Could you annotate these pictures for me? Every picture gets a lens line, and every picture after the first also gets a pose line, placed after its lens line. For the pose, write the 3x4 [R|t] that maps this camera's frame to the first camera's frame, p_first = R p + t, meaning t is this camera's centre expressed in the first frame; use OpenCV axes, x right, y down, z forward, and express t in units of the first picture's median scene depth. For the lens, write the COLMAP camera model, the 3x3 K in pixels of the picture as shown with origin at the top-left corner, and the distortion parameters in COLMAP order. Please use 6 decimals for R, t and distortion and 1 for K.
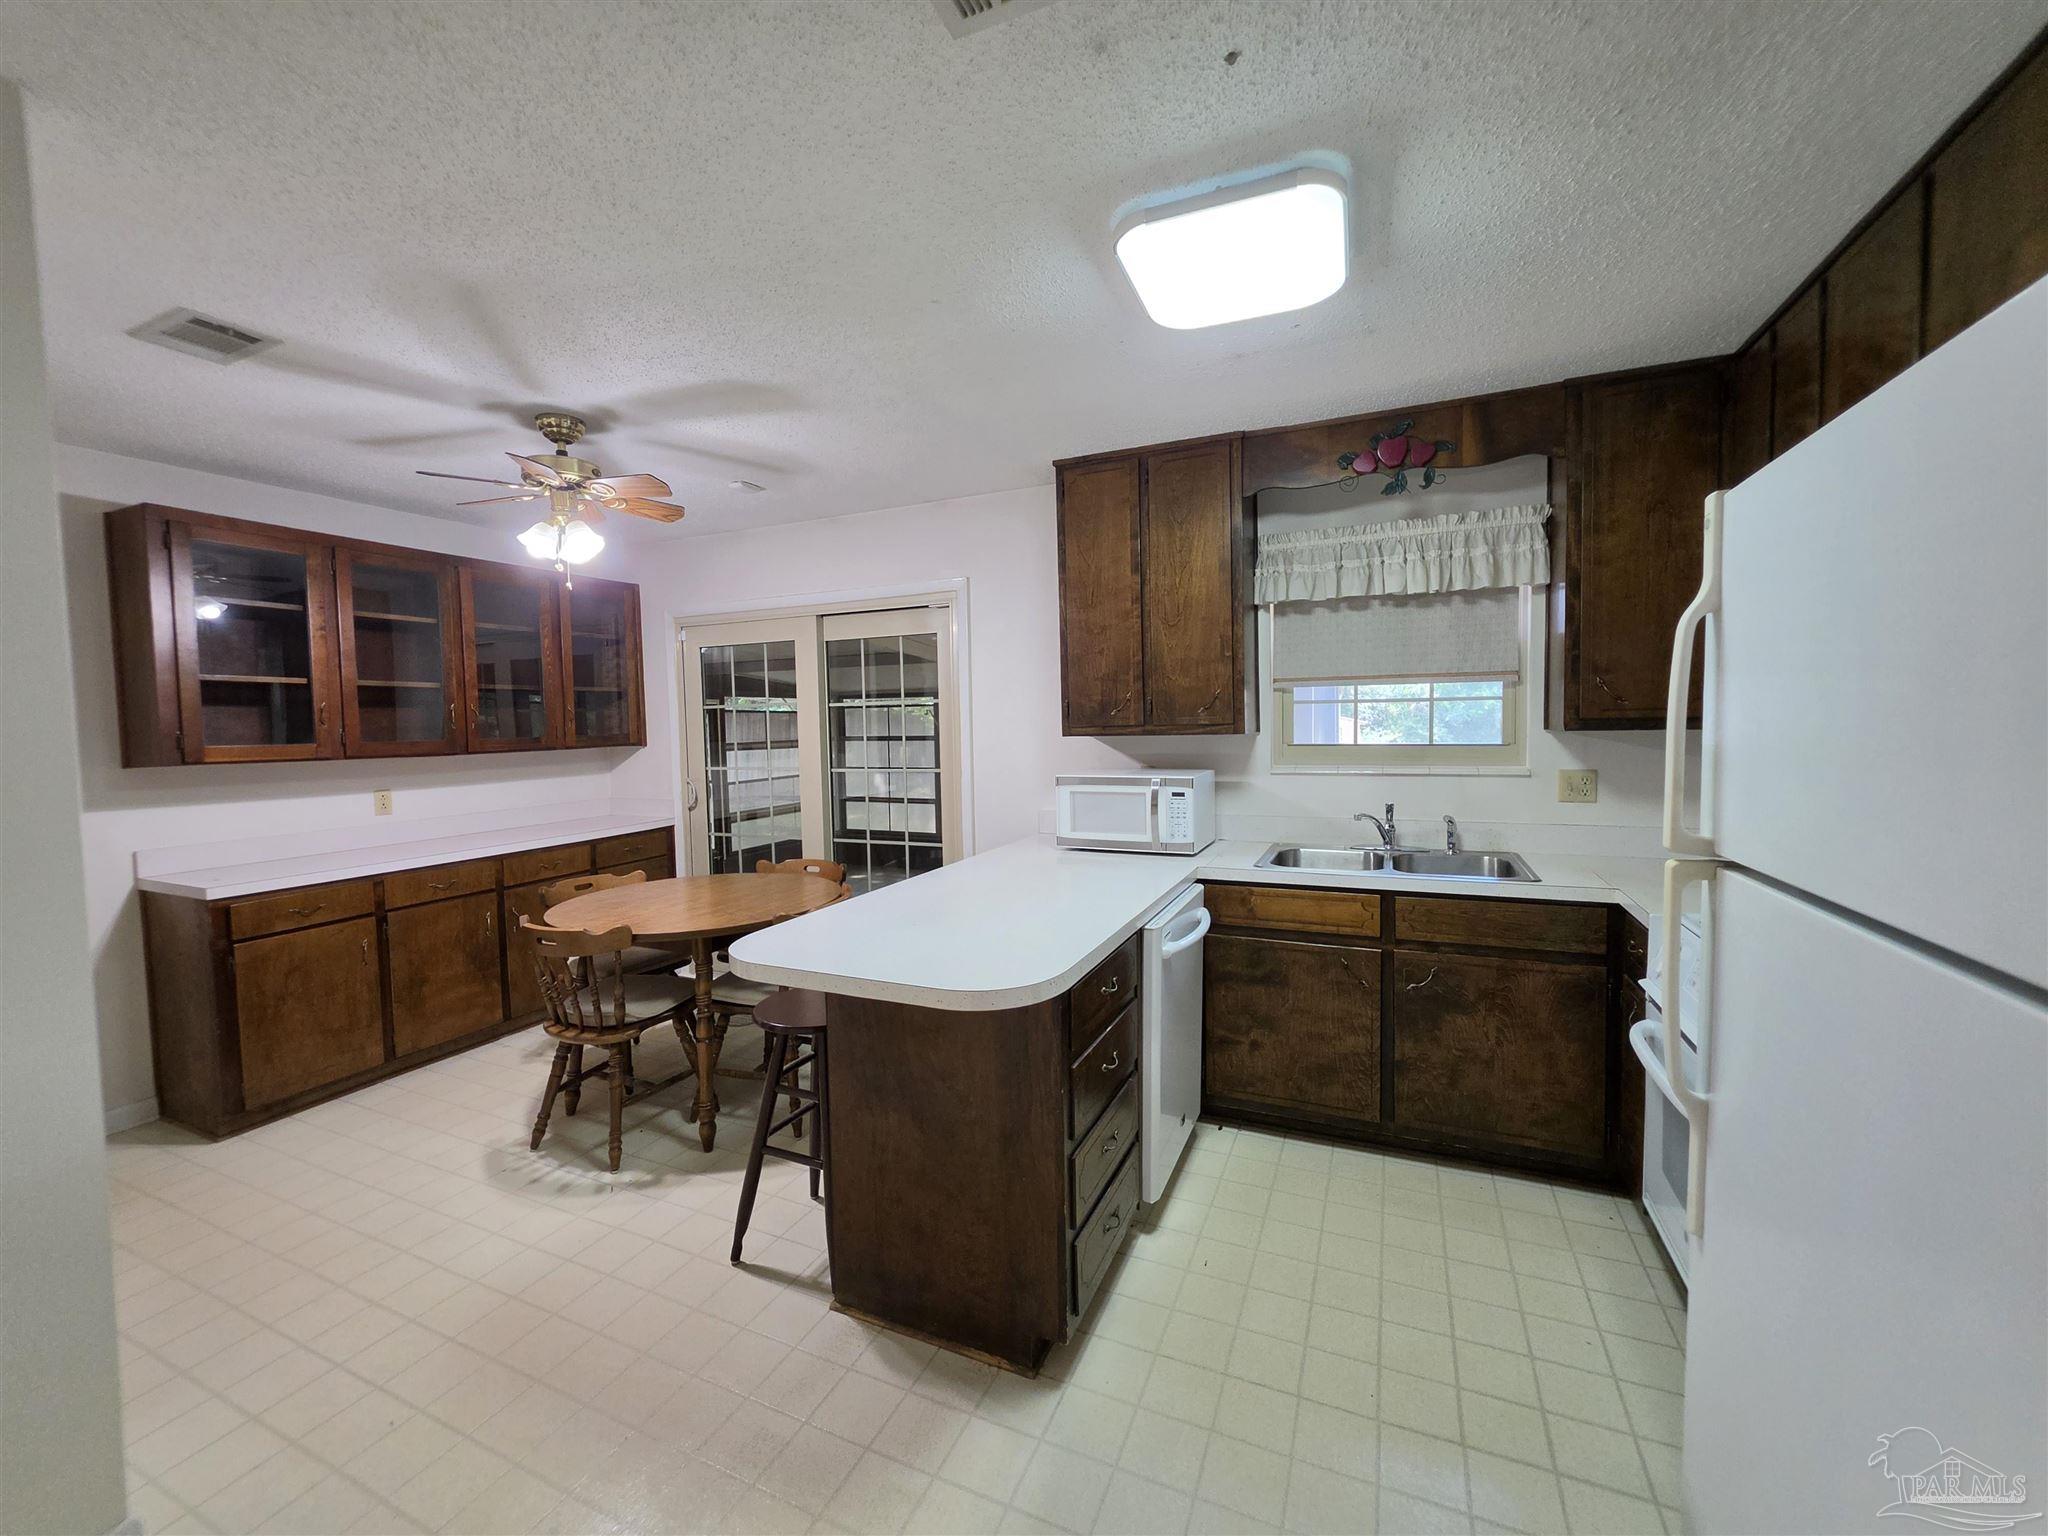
lens RADIAL K [[832.5, 0, 1022.8], [0, 832.5, 760.3], [0, 0, 1]] dist [0.011989, 0.000175]
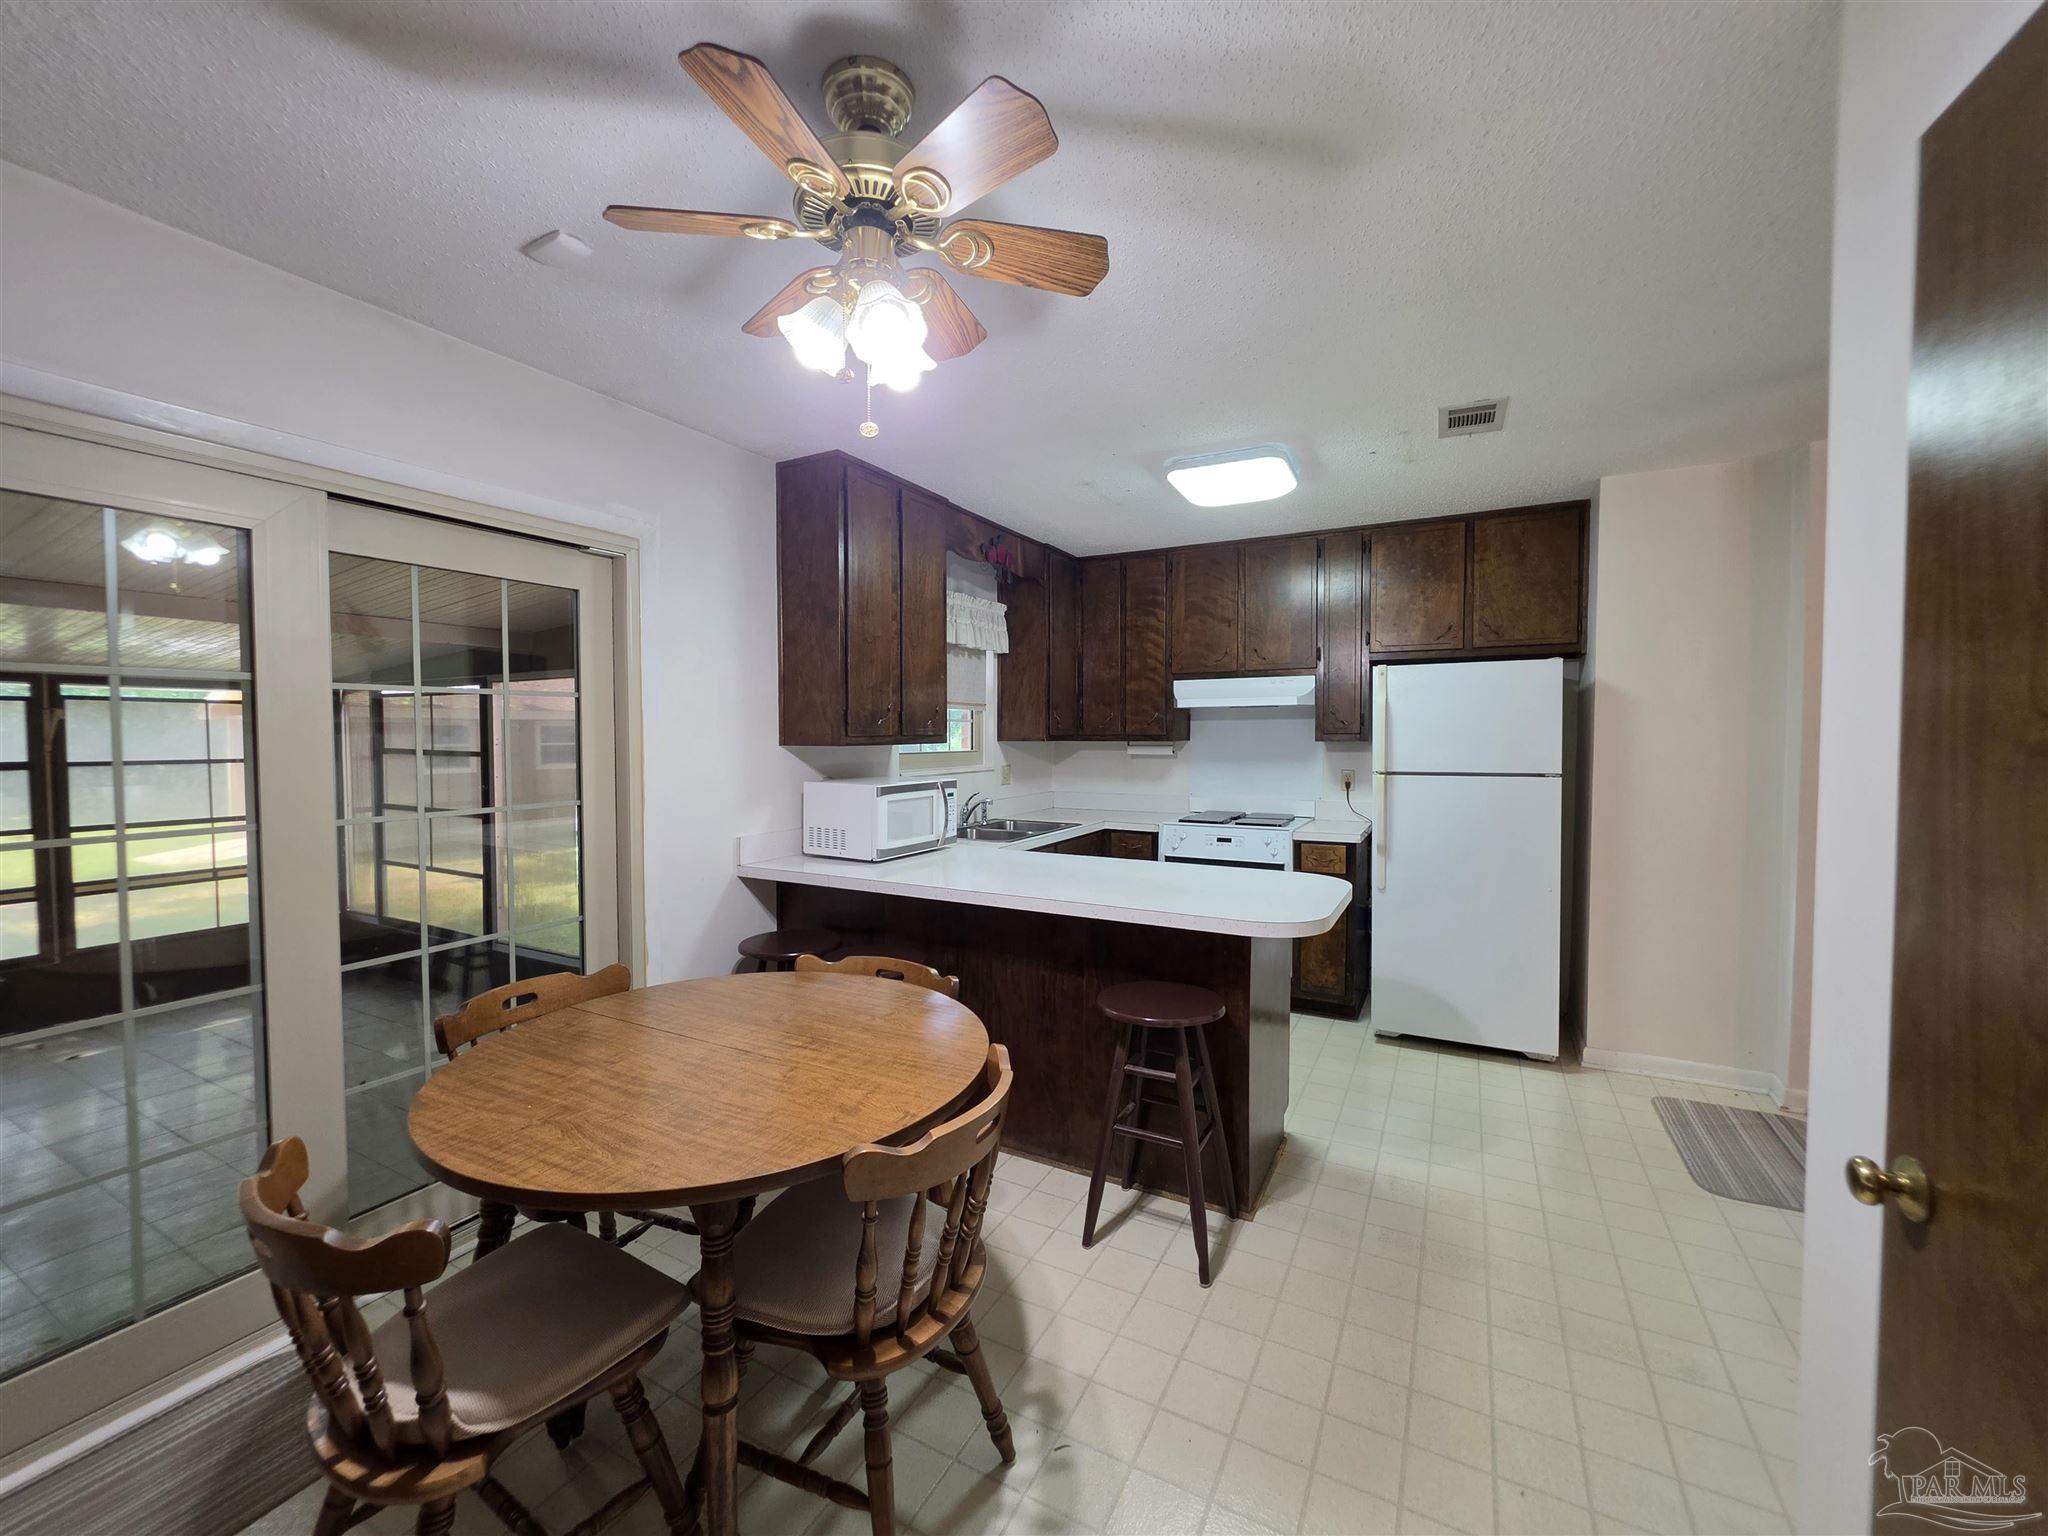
lens RADIAL K [[832.5, 0, 1022.8], [0, 832.5, 760.3], [0, 0, 1]] dist [0.011989, 0.000175]
pose [[0.060840, -0.015843, 0.998022, -0.922111], [0.049448, 0.998694, 0.012840, -0.015906], [-0.996922, 0.048569, 0.061544, 0.792755]]
